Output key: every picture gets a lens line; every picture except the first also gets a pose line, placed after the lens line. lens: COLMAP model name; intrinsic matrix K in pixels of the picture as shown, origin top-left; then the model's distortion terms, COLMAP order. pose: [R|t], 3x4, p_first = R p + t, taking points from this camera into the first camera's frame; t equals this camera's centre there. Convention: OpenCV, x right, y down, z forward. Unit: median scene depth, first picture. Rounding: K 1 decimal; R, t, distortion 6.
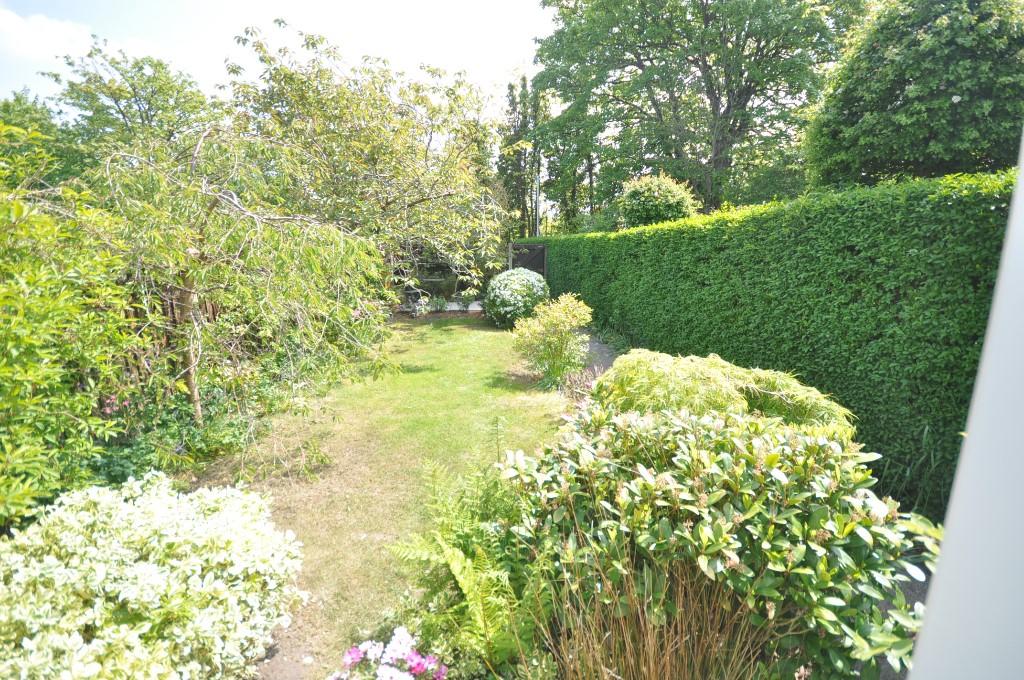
lens RADIAL K [[448.0, 0, 518.6], [0, 448.0, 342.3], [0, 0, 1]] dist [-0.005362, -0.001056]
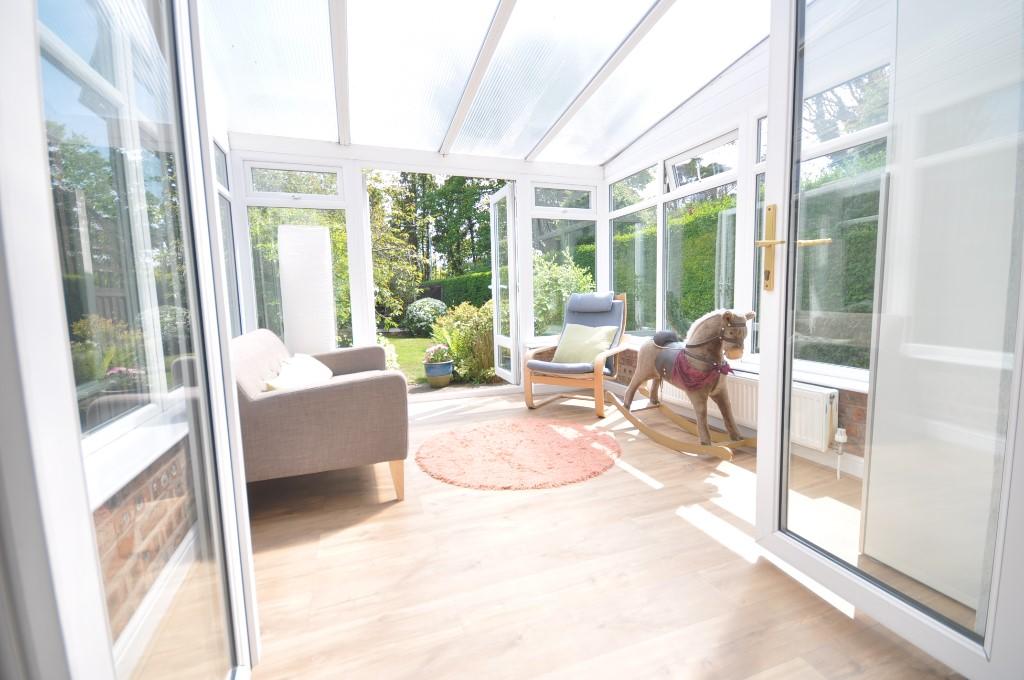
lens RADIAL K [[448.0, 0, 518.6], [0, 448.0, 342.3], [0, 0, 1]] dist [-0.005362, -0.001056]
pose [[0.968371, -0.047997, 0.244857, -0.028582], [0.074043, 0.992399, -0.098299, 0.054552], [-0.238277, 0.113320, 0.964563, -0.176498]]
